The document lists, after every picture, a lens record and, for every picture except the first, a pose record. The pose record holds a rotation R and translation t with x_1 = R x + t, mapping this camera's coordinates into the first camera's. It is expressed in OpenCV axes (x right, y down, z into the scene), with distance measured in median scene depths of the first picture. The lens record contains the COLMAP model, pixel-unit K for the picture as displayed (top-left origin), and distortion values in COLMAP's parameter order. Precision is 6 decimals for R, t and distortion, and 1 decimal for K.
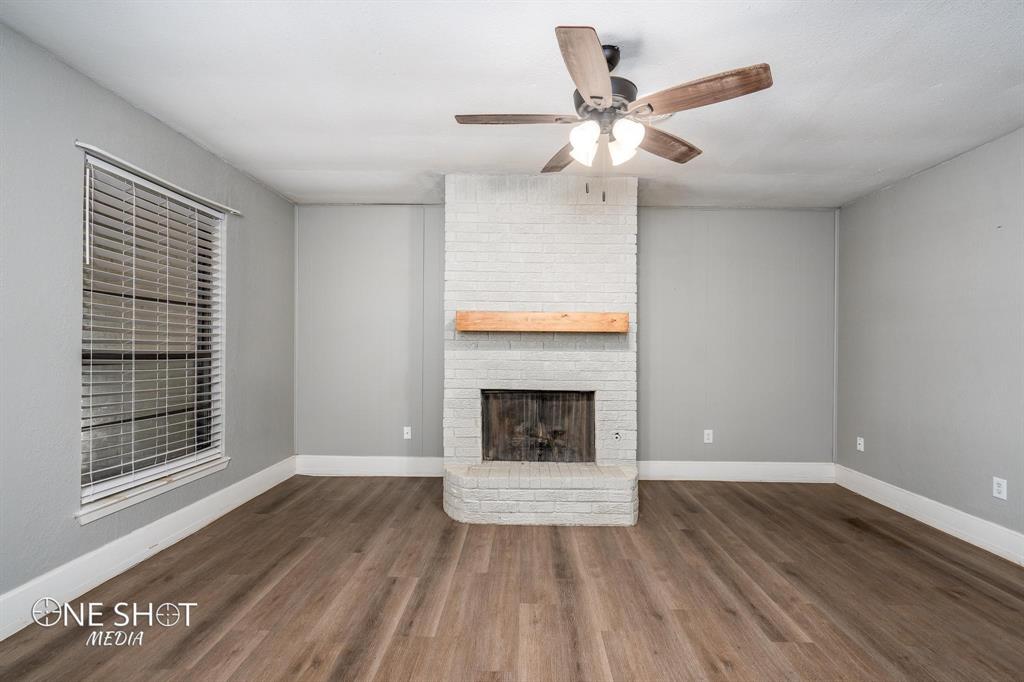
lens RADIAL K [[466.9, 0, 522.3], [0, 466.9, 345.3], [0, 0, 1]] dist [-0.000340, 0.000402]
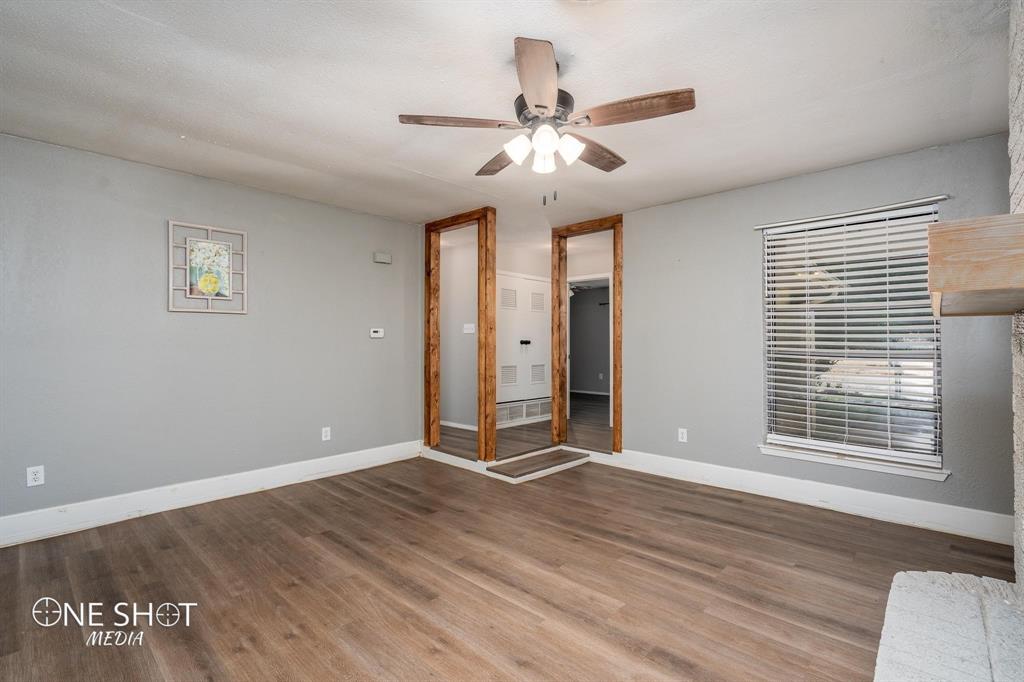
lens RADIAL K [[466.9, 0, 515.7], [0, 466.9, 341.8], [0, 0, 1]] dist [-0.000340, 0.000402]
pose [[-0.677790, -0.010943, -0.735174, 0.617567], [-0.005637, 0.999937, -0.009687, 0.005963], [0.735233, -0.002421, -0.677810, 1.044721]]
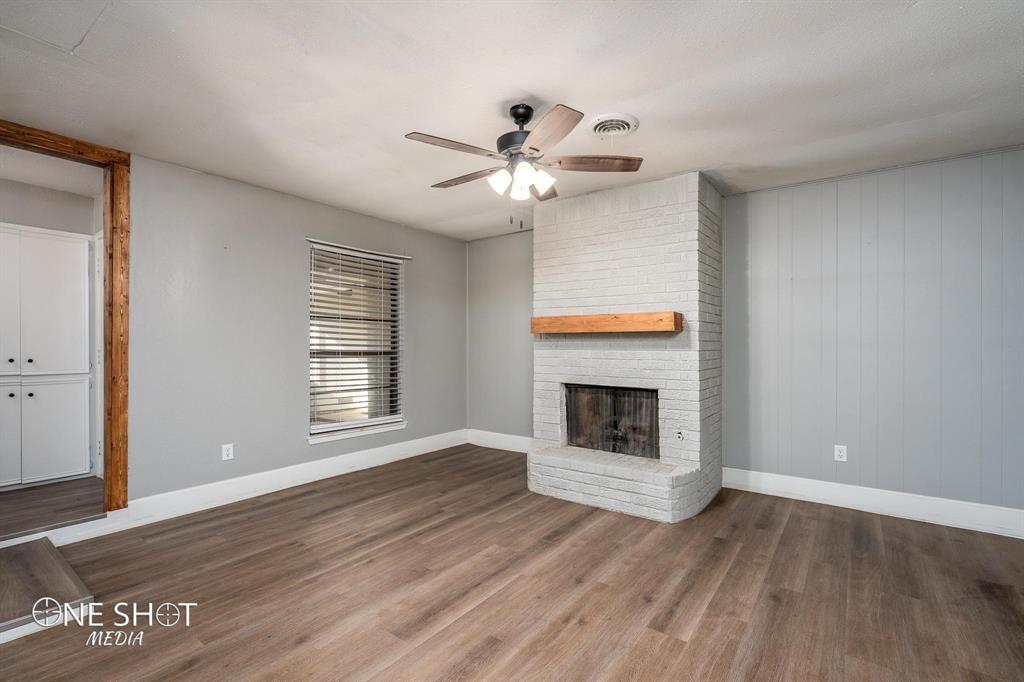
lens RADIAL K [[466.9, 0, 514.9], [0, 466.9, 343.9], [0, 0, 1]] dist [-0.000340, 0.000402]
pose [[0.808357, -0.010631, -0.588596, 0.562855], [0.006558, 0.999938, -0.009054, 0.006770], [0.588656, 0.003459, 0.808376, -0.010711]]
